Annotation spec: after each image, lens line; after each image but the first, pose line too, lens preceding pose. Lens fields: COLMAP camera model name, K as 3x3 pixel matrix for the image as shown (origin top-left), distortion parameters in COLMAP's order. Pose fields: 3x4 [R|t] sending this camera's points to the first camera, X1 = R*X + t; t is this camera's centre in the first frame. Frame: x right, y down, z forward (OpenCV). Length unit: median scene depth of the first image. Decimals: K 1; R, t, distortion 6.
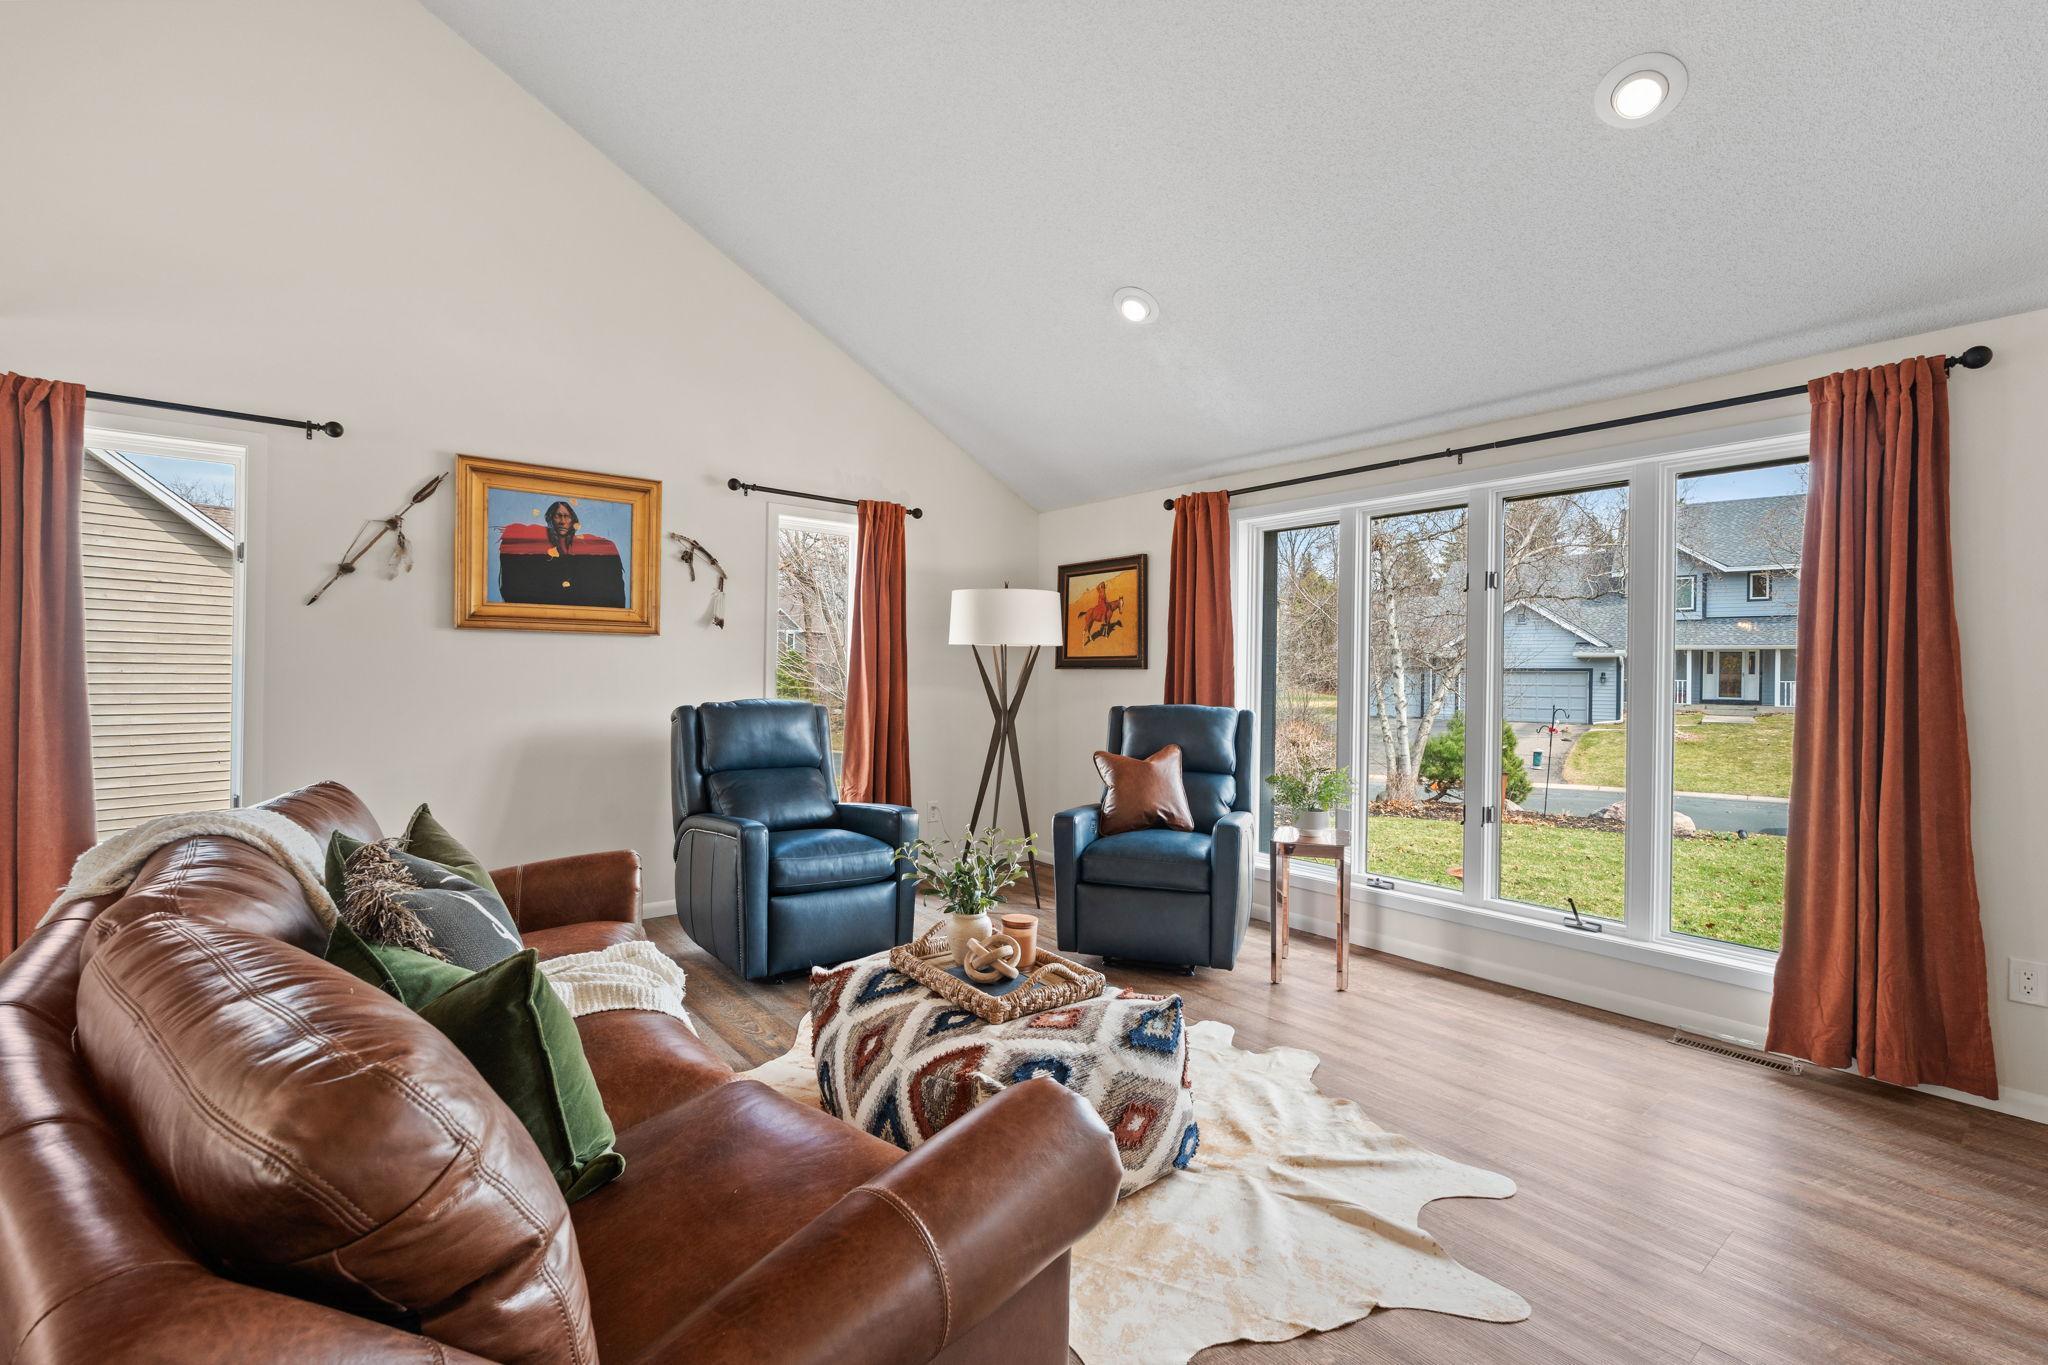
lens RADIAL K [[903.6, 0, 1027.9], [0, 903.6, 670.5], [0, 0, 1]] dist [-0.001000, -0.001633]
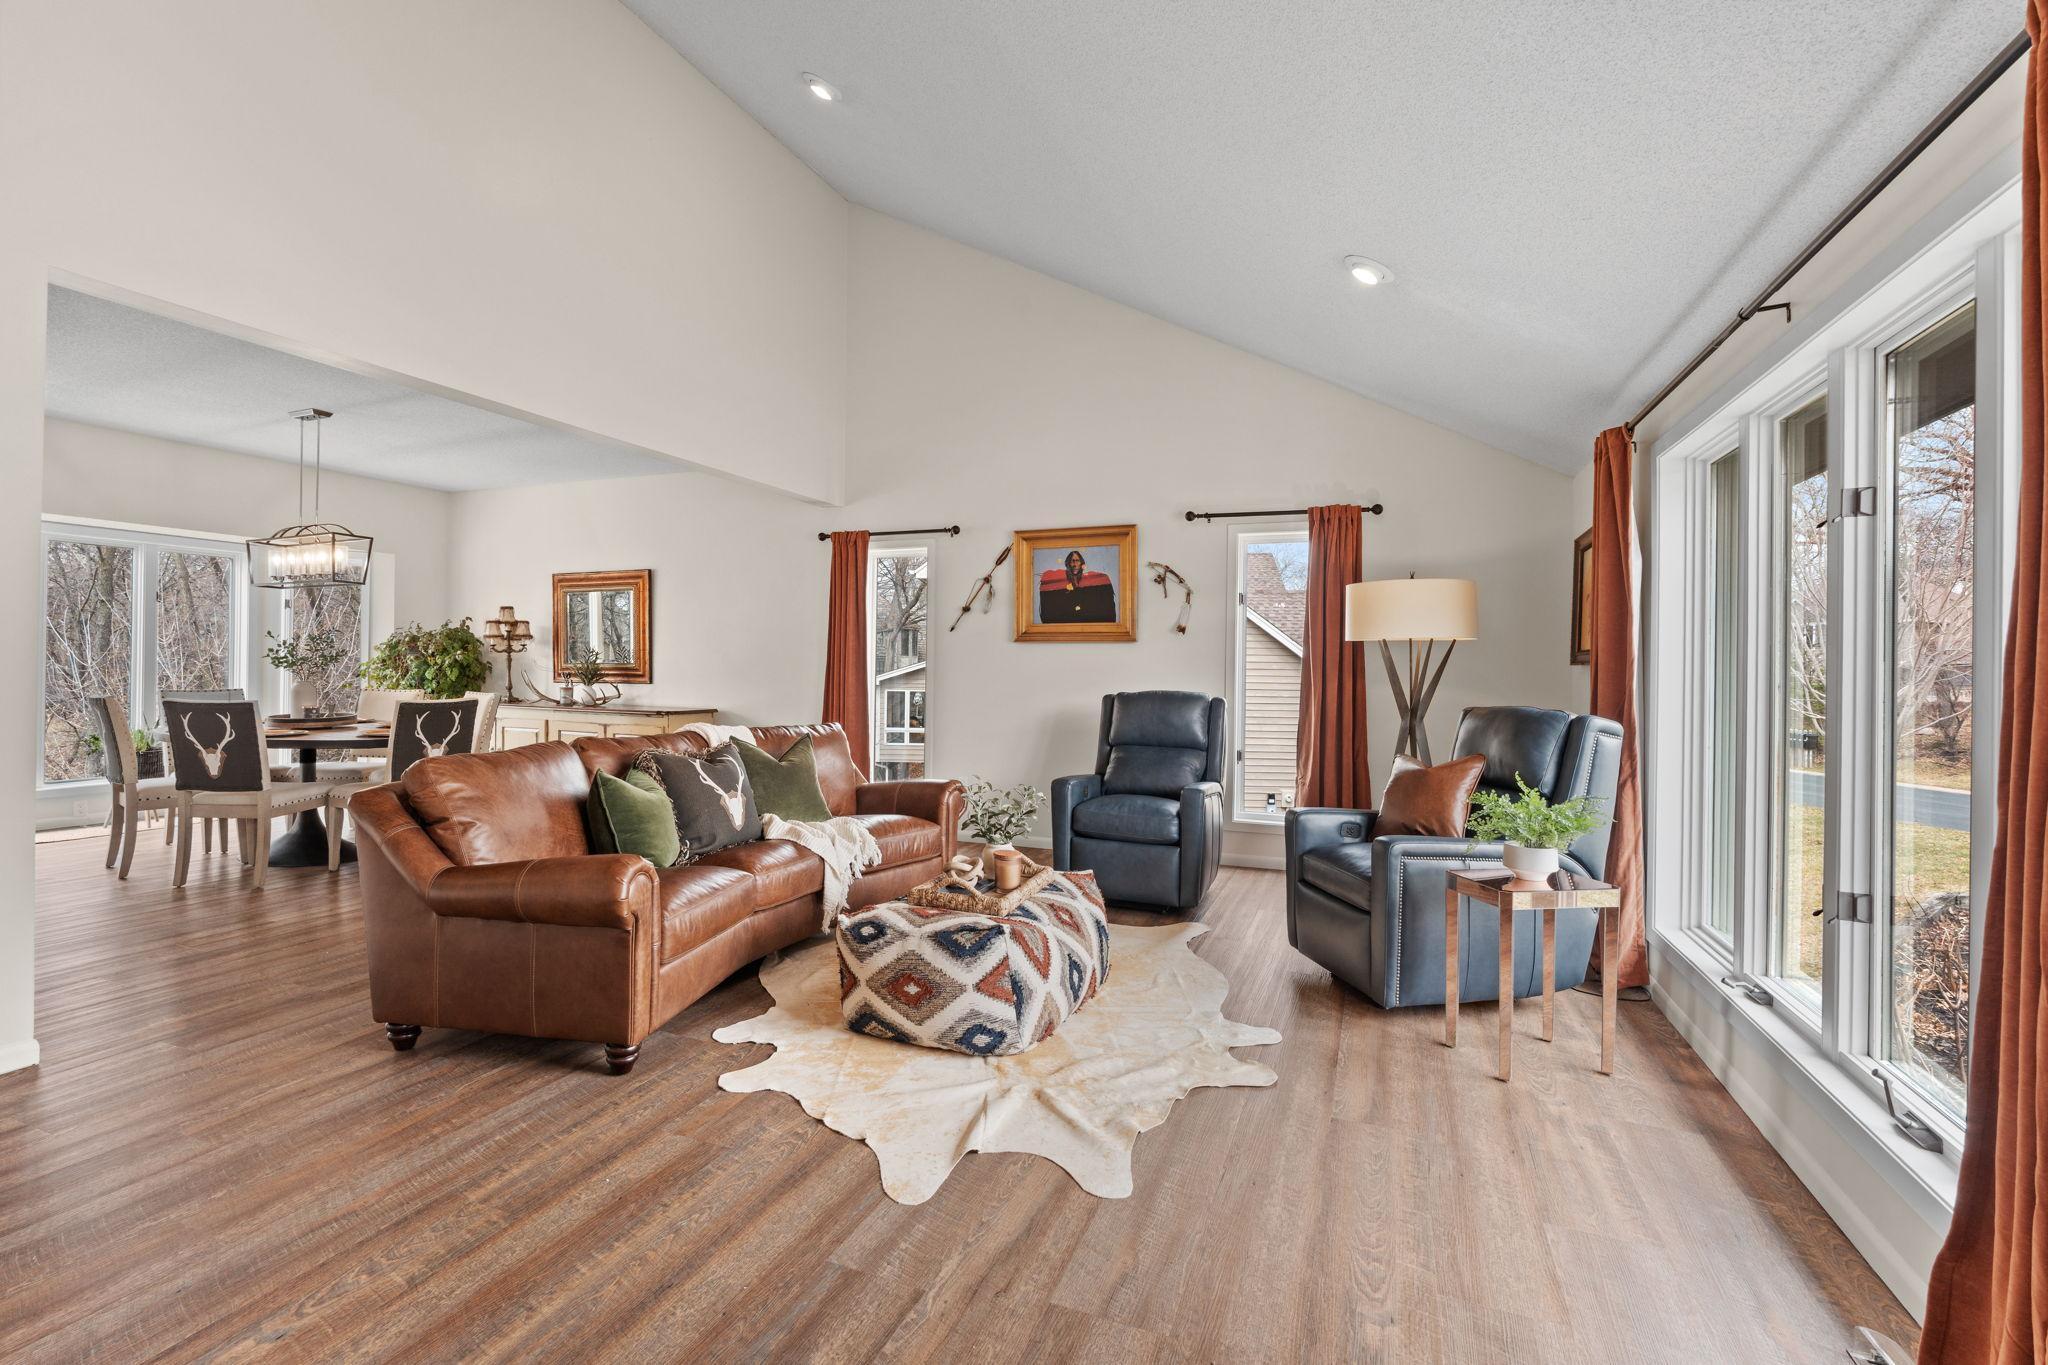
lens RADIAL K [[903.6, 0, 1031.9], [0, 903.6, 669.1], [0, 0, 1]] dist [-0.001000, -0.001633]
pose [[0.490294, -0.006346, -0.871534, 0.722048], [-0.002199, 0.999961, -0.008519, 0.013094], [0.871554, 0.006093, 0.490261, 0.245984]]
